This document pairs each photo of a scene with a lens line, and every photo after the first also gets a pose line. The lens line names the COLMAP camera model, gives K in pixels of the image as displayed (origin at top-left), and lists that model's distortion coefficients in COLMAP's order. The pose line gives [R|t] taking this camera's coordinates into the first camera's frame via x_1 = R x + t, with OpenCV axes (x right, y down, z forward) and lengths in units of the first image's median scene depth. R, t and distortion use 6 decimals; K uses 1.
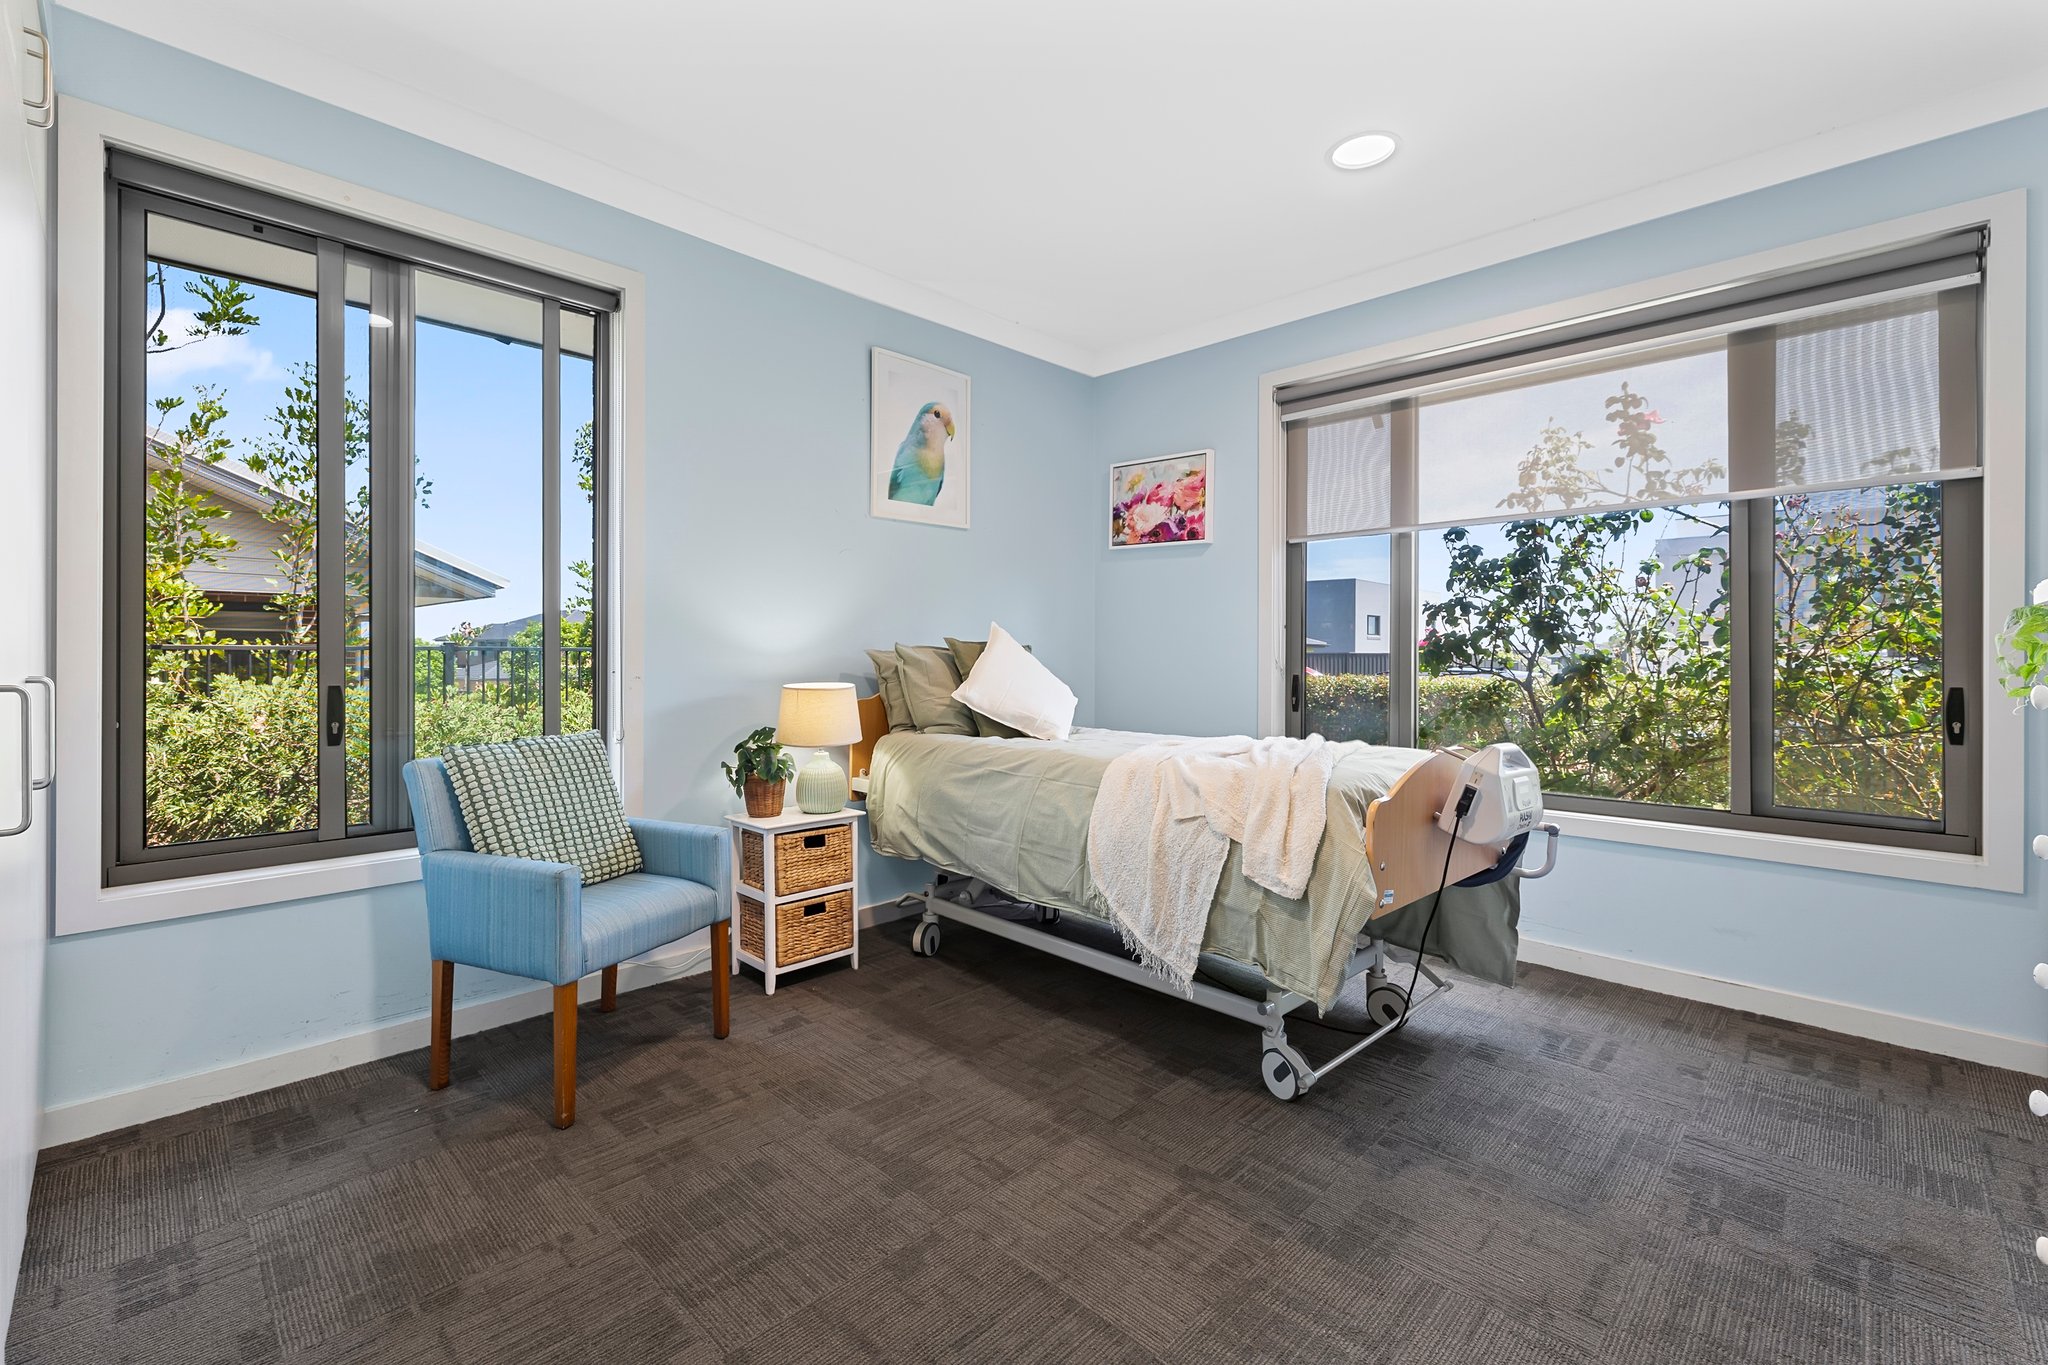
lens RADIAL K [[881.3, 0, 1021.9], [0, 881.3, 667.2], [0, 0, 1]] dist [0.000504, 0.000011]
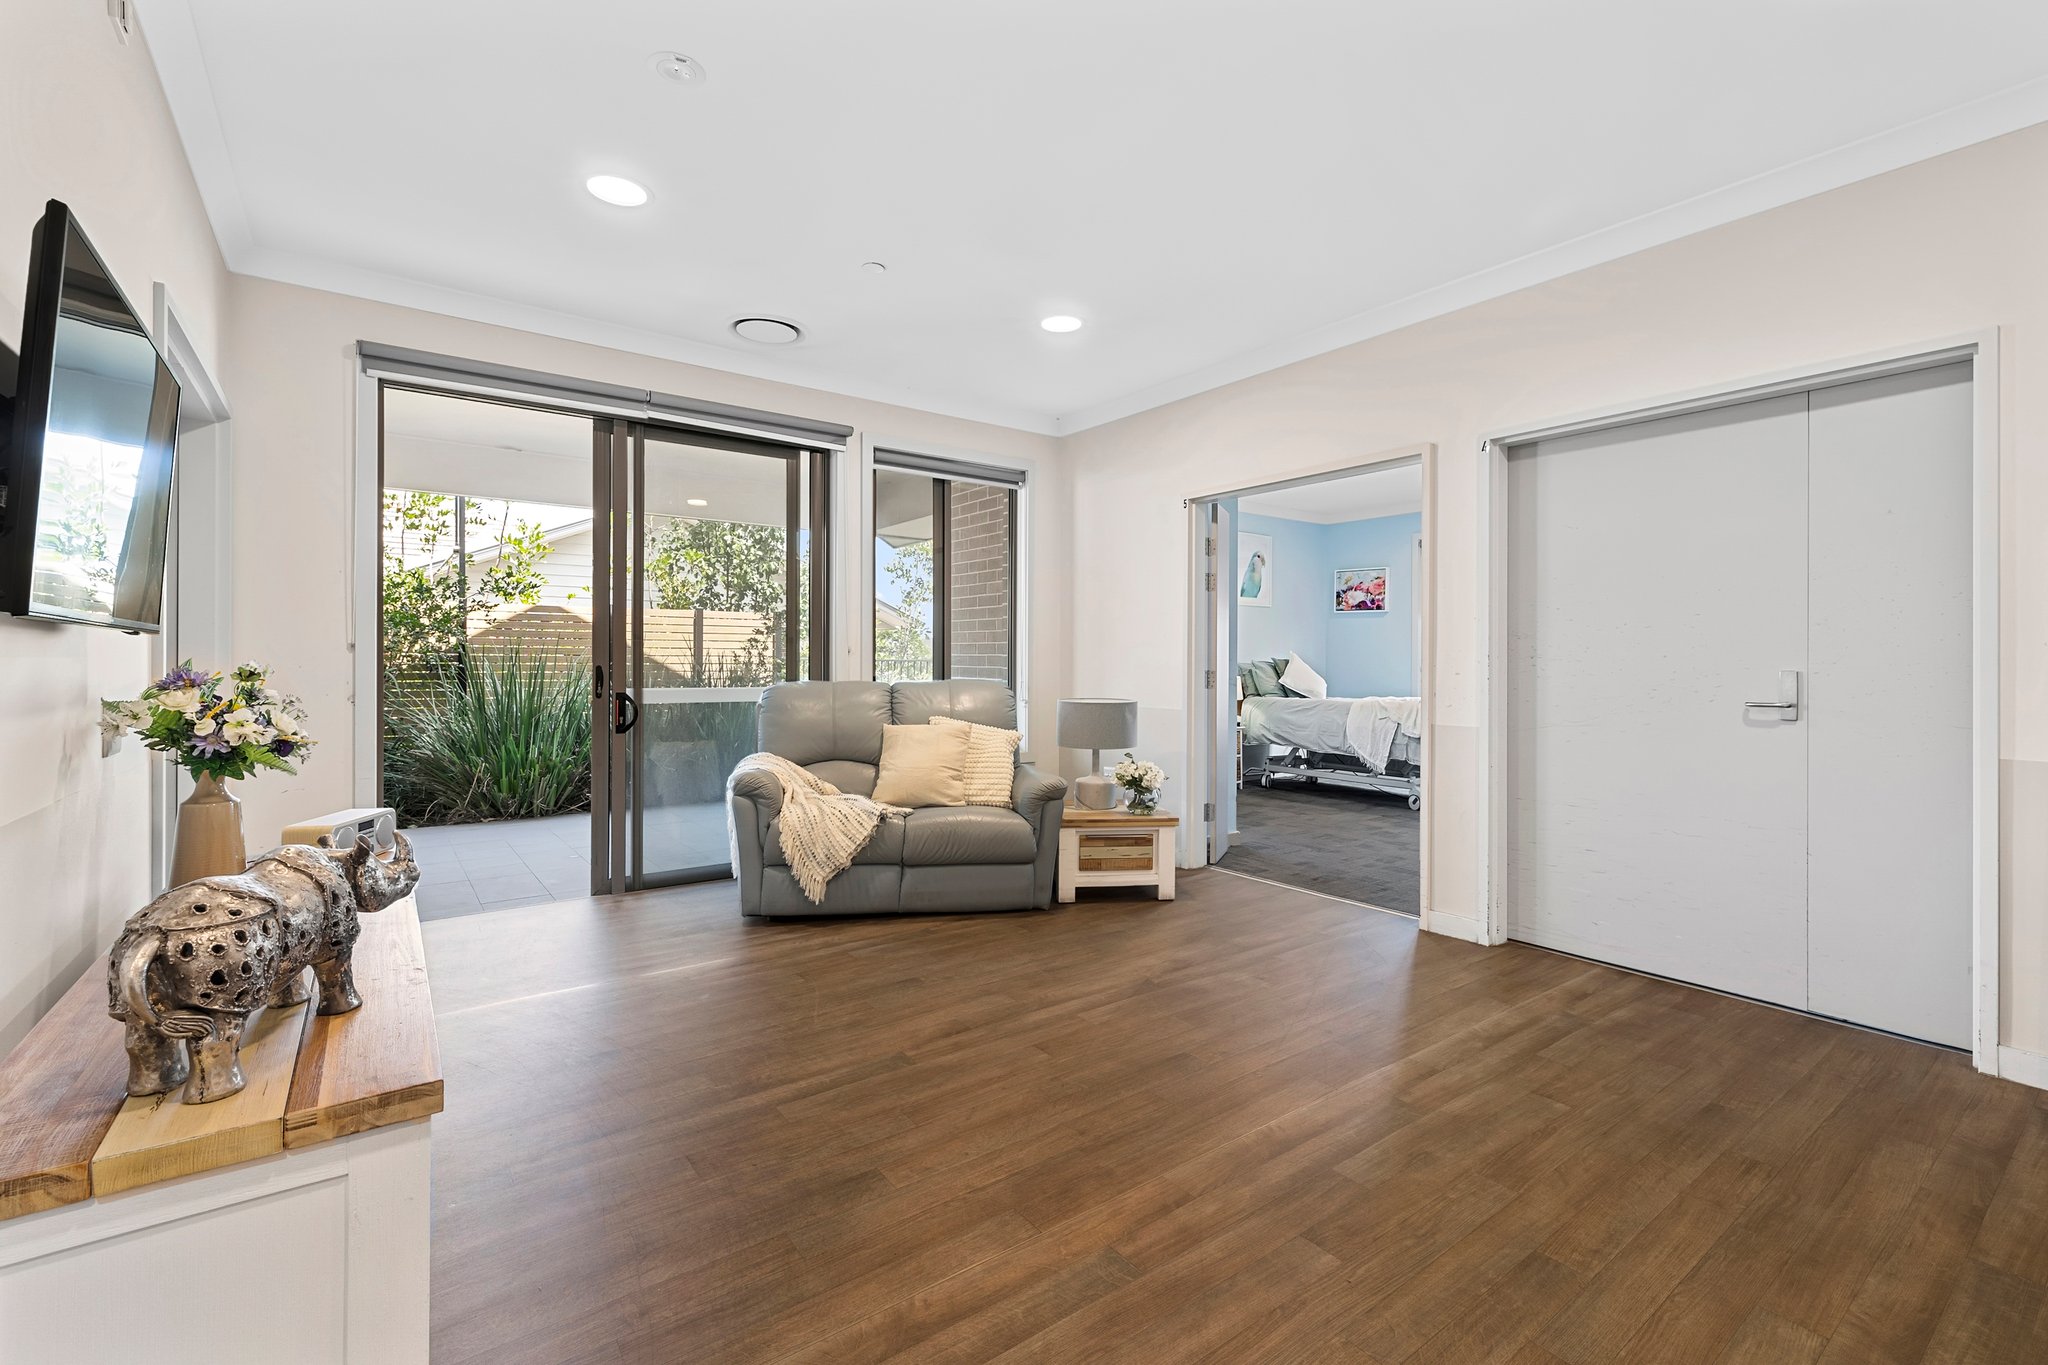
lens RADIAL K [[881.3, 0, 1023.8], [0, 881.3, 681.7], [0, 0, 1]] dist [0.000504, 0.000011]
pose [[0.985706, 0.000870, -0.168475, -0.343234], [-0.000155, 0.999991, 0.004254, 0.020604], [0.168477, -0.004167, 0.985697, -1.454843]]
